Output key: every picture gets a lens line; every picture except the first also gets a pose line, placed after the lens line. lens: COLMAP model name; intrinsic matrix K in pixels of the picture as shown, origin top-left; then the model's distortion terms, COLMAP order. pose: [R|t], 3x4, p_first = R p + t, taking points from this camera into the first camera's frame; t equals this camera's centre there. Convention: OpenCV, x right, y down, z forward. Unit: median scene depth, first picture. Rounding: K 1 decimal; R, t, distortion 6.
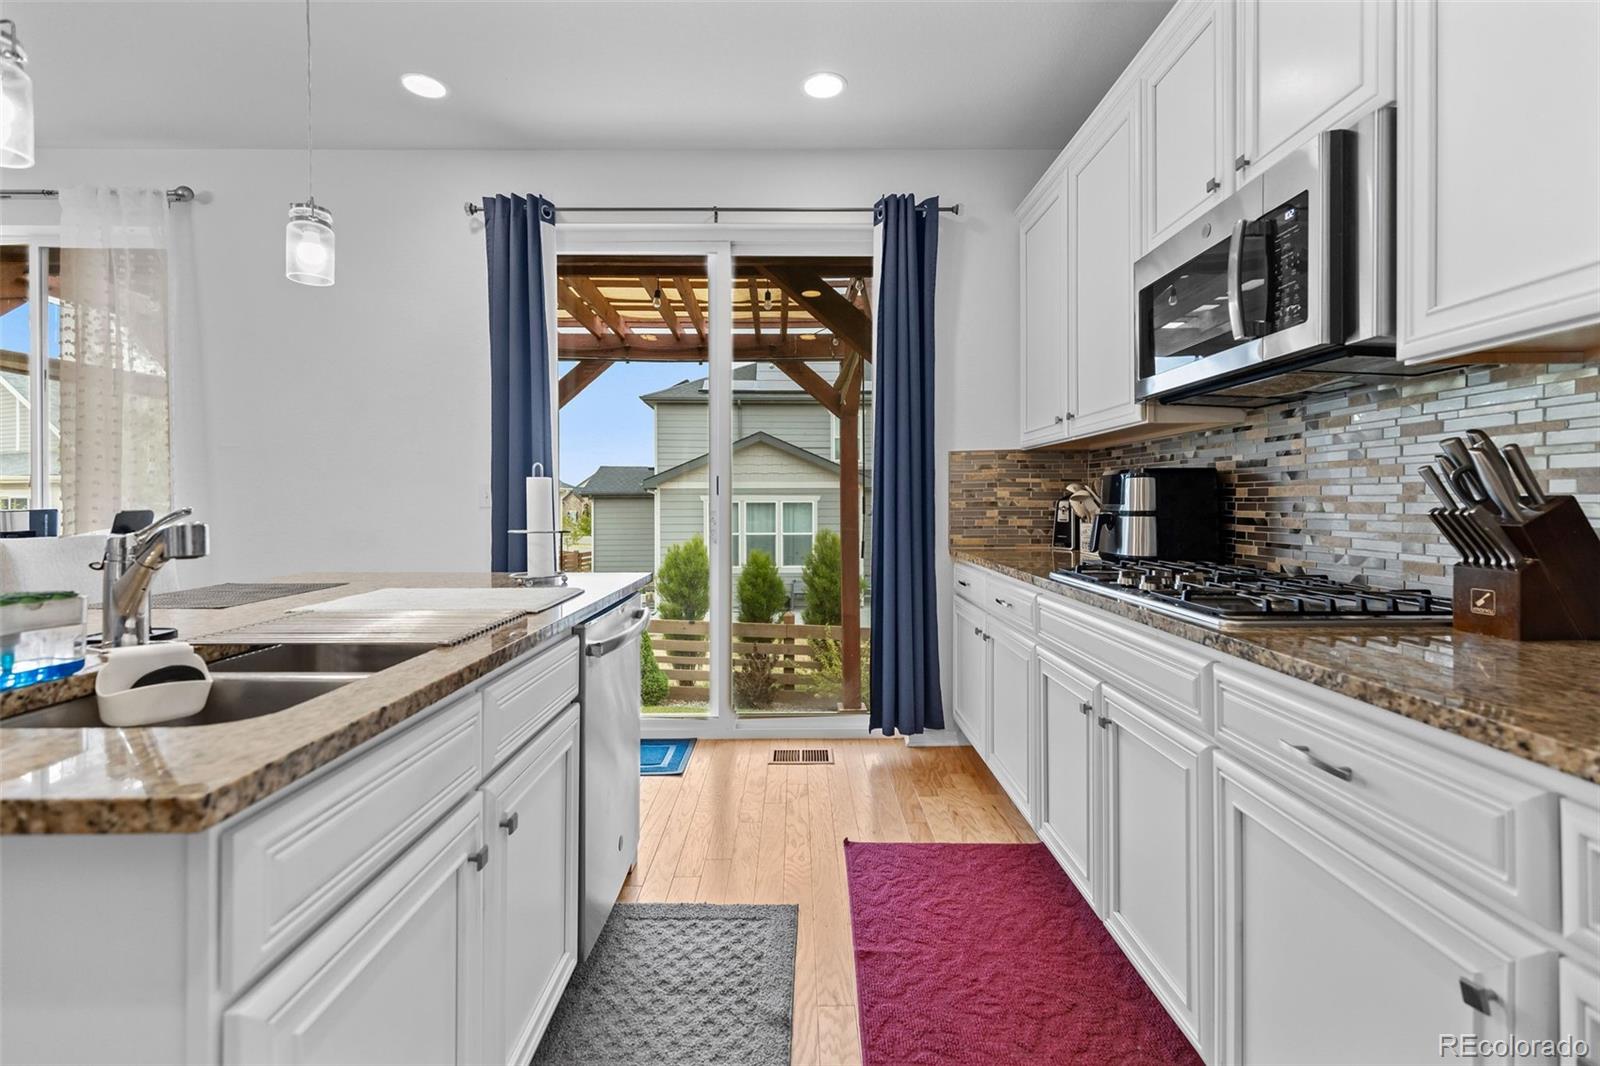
lens RADIAL K [[721.9, 0, 800.3], [0, 721.9, 513.8], [0, 0, 1]] dist [0.006728, -0.000289]
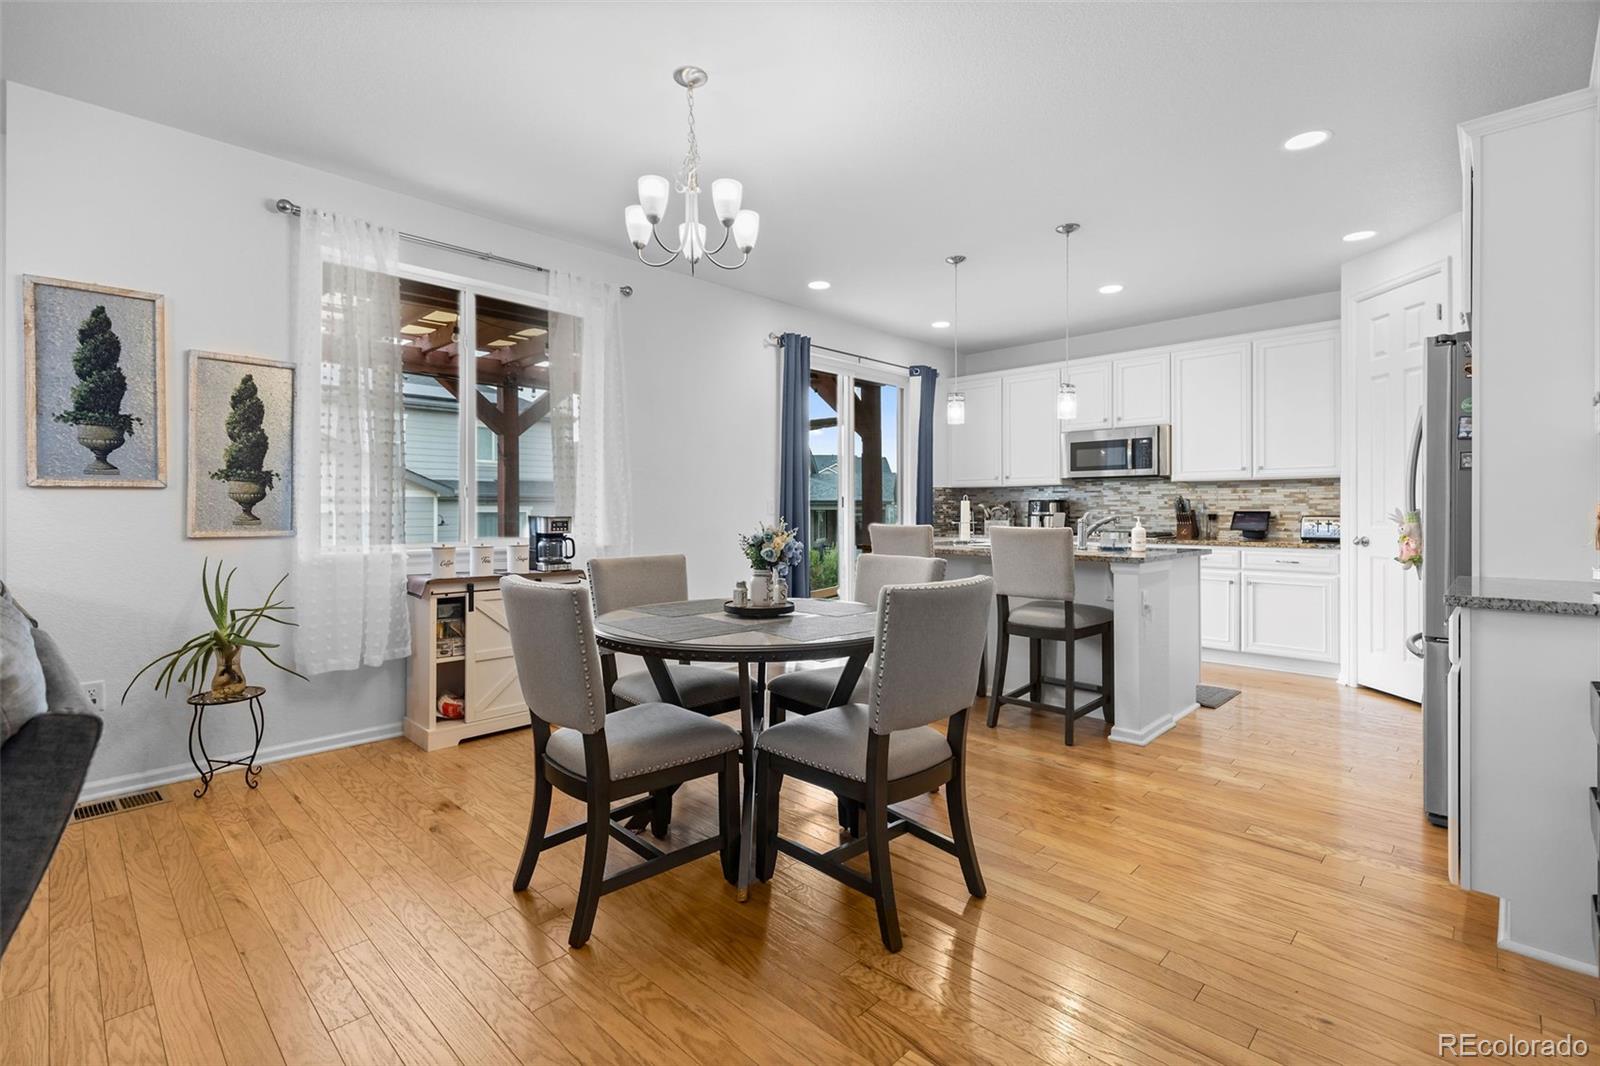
lens RADIAL K [[721.9, 0, 800.3], [0, 721.9, 513.8], [0, 0, 1]] dist [0.006728, -0.000289]
pose [[0.699948, -0.001101, 0.714193, -2.041202], [0.013055, 0.999851, -0.011254, 0.012805], [-0.714074, 0.017201, 0.699859, -0.265145]]
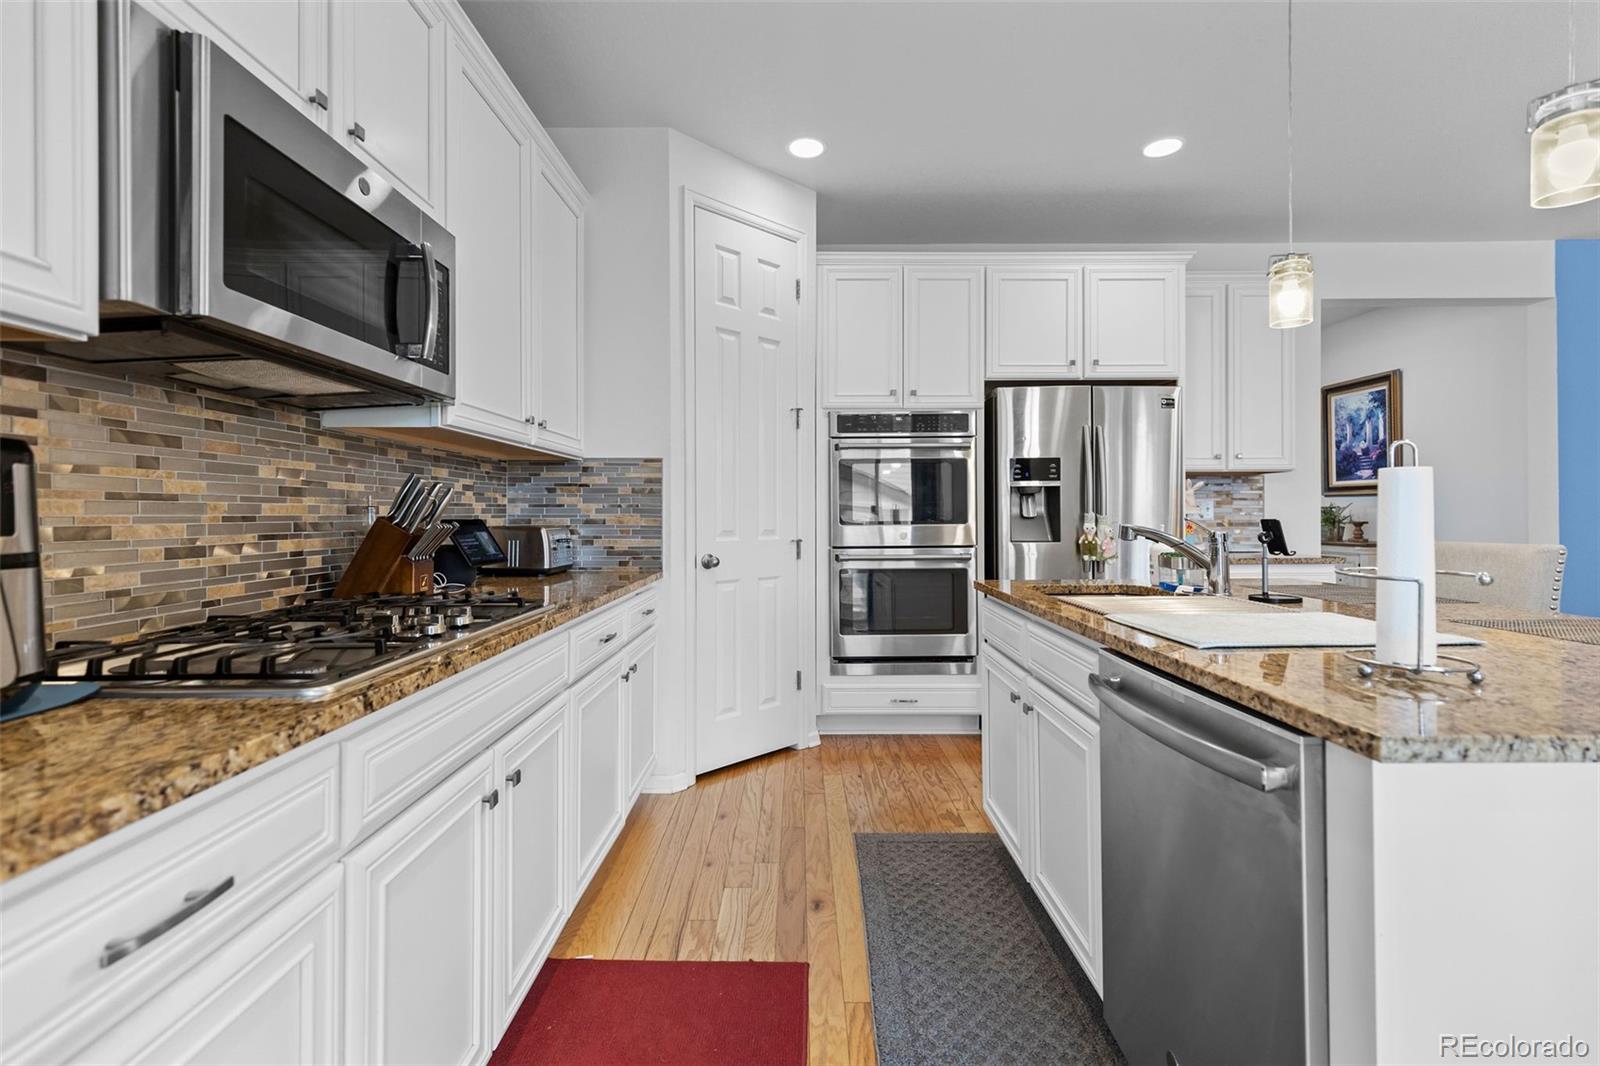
lens RADIAL K [[721.9, 0, 800.3], [0, 721.9, 513.8], [0, 0, 1]] dist [0.006728, -0.000289]
pose [[-0.999885, 0.012591, 0.008412, 0.045314], [0.012735, 0.999768, 0.017358, -0.021502], [-0.008192, 0.017463, -0.999814, 1.212705]]
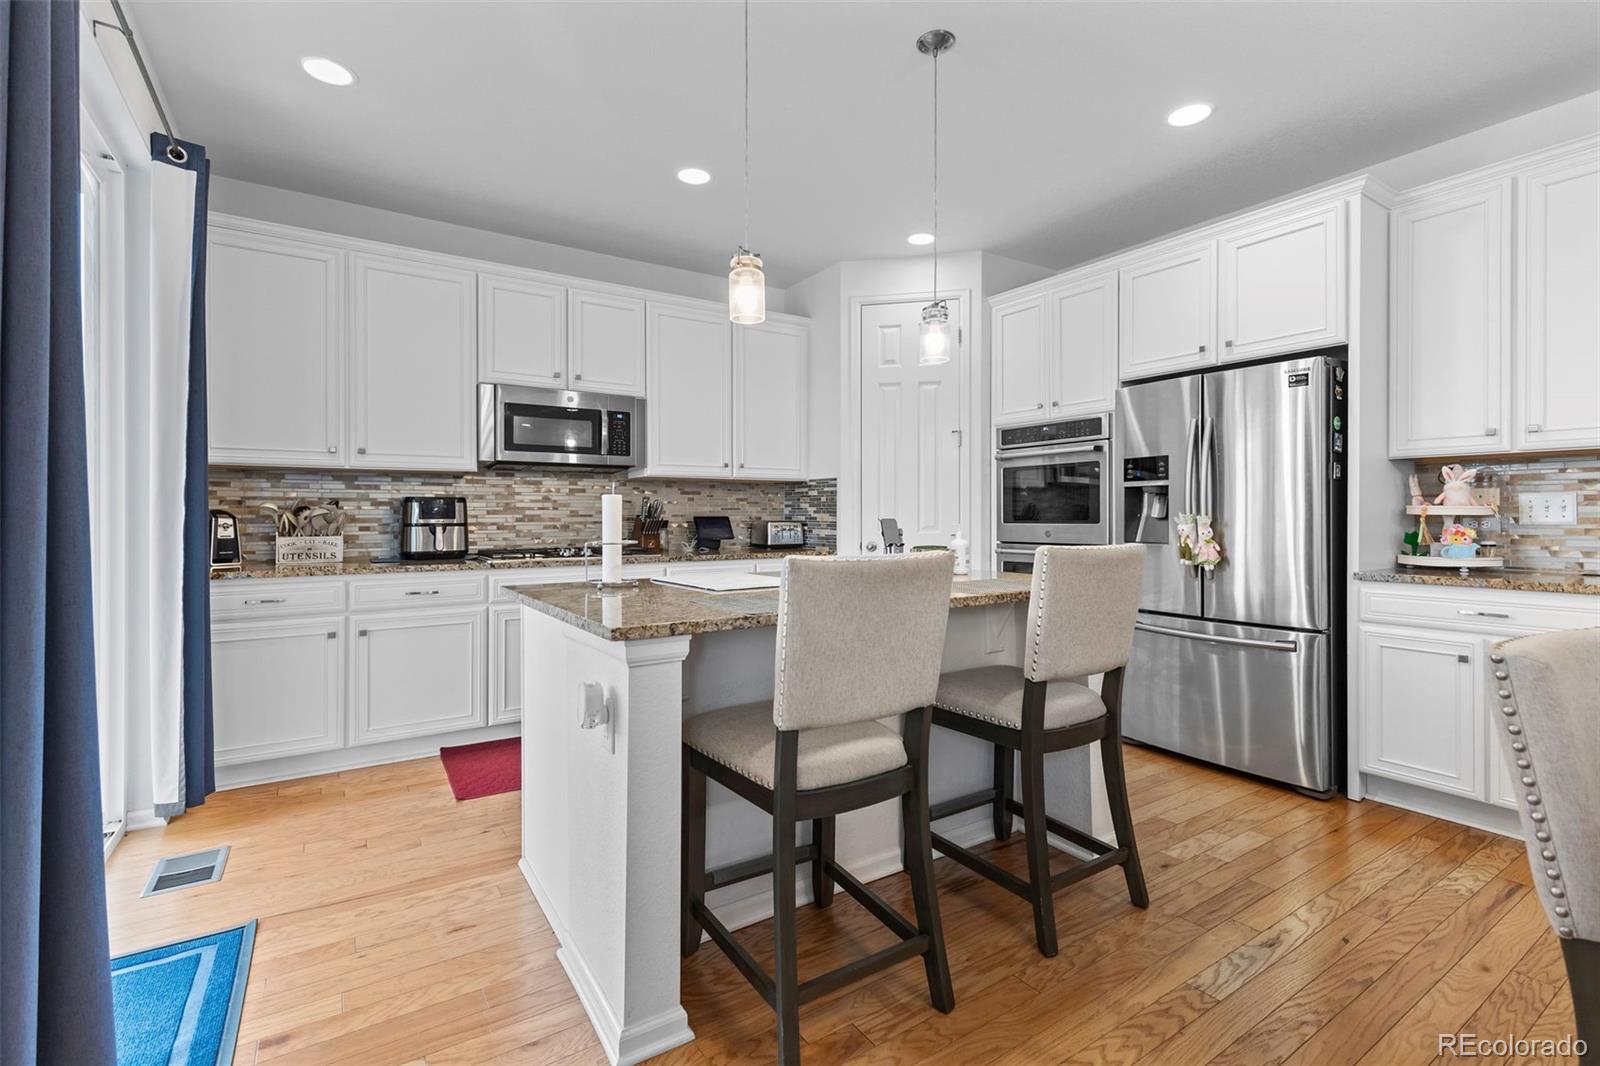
lens RADIAL K [[721.9, 0, 800.3], [0, 721.9, 513.8], [0, 0, 1]] dist [0.006728, -0.000289]
pose [[-0.541309, 0.011352, 0.840747, -1.185734], [0.021197, 0.999775, 0.000149, -0.006530], [-0.840556, 0.017902, -0.541428, 1.099042]]
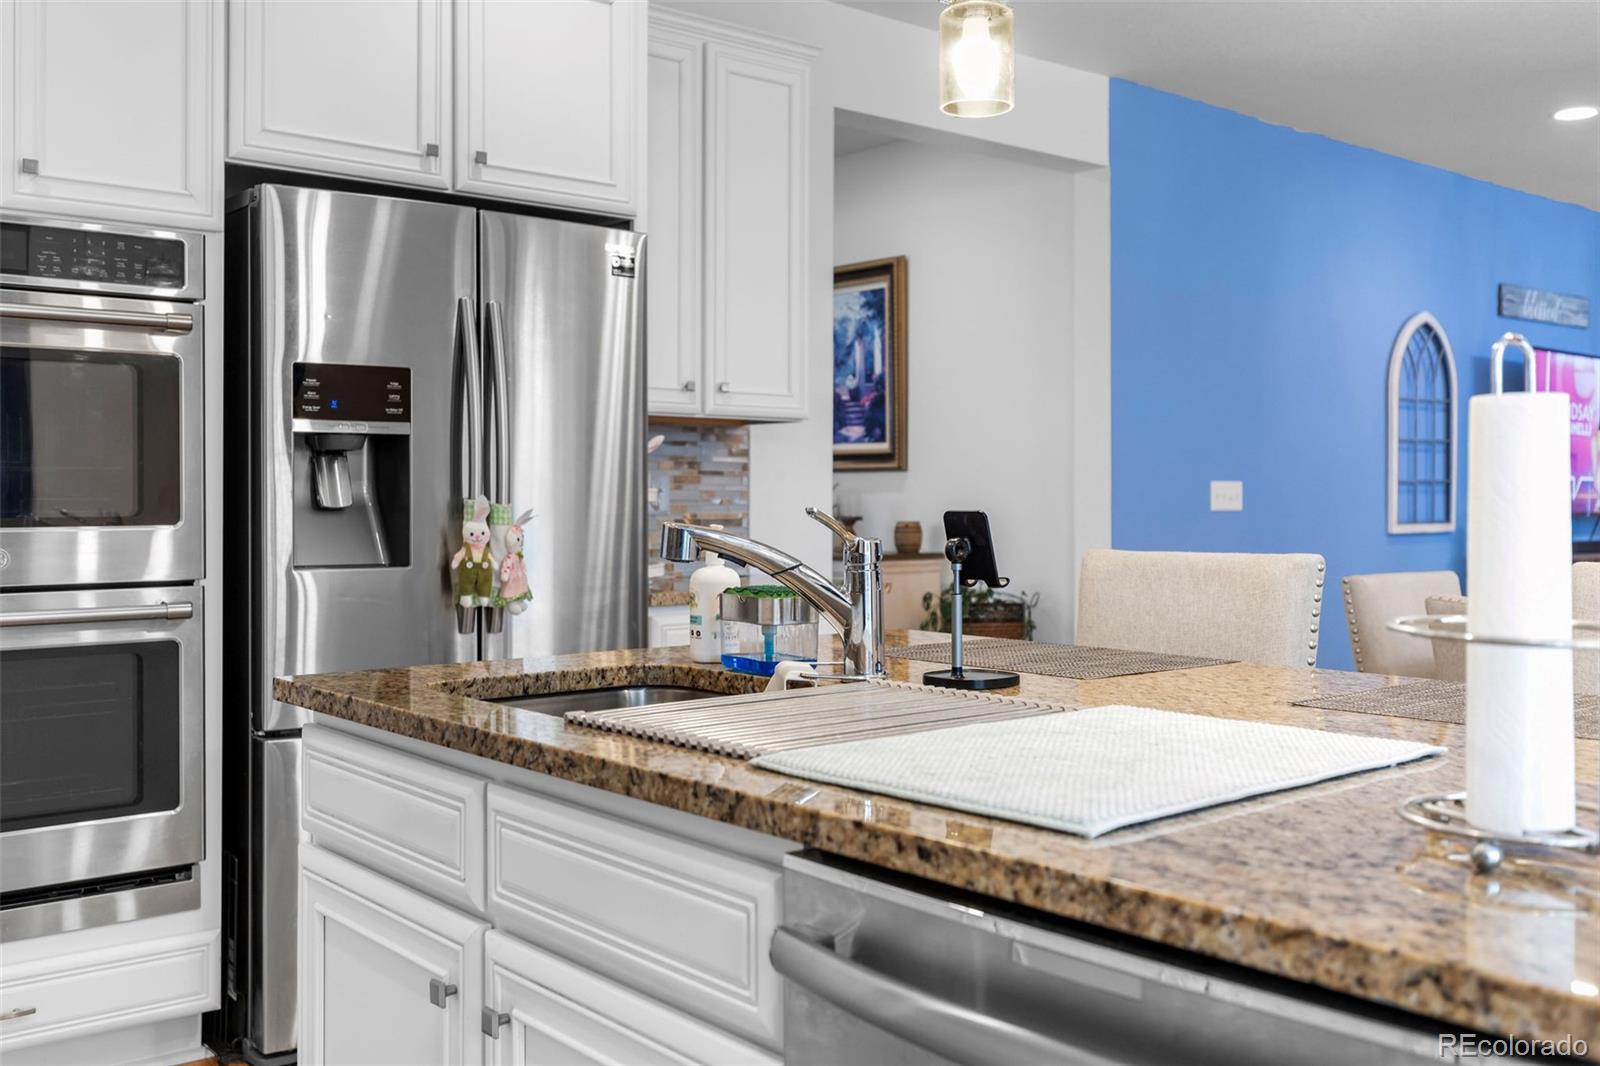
lens RADIAL K [[1527.9, 0, 800.7], [0, 1527.9, 497.4], [0, 0, 1]] dist [0.001577, 0.008464]
pose [[-0.776196, 0.006939, -0.630454, 0.096792], [-0.004985, 0.999841, 0.017142, -0.016016], [0.630473, 0.016449, -0.776037, 0.992921]]
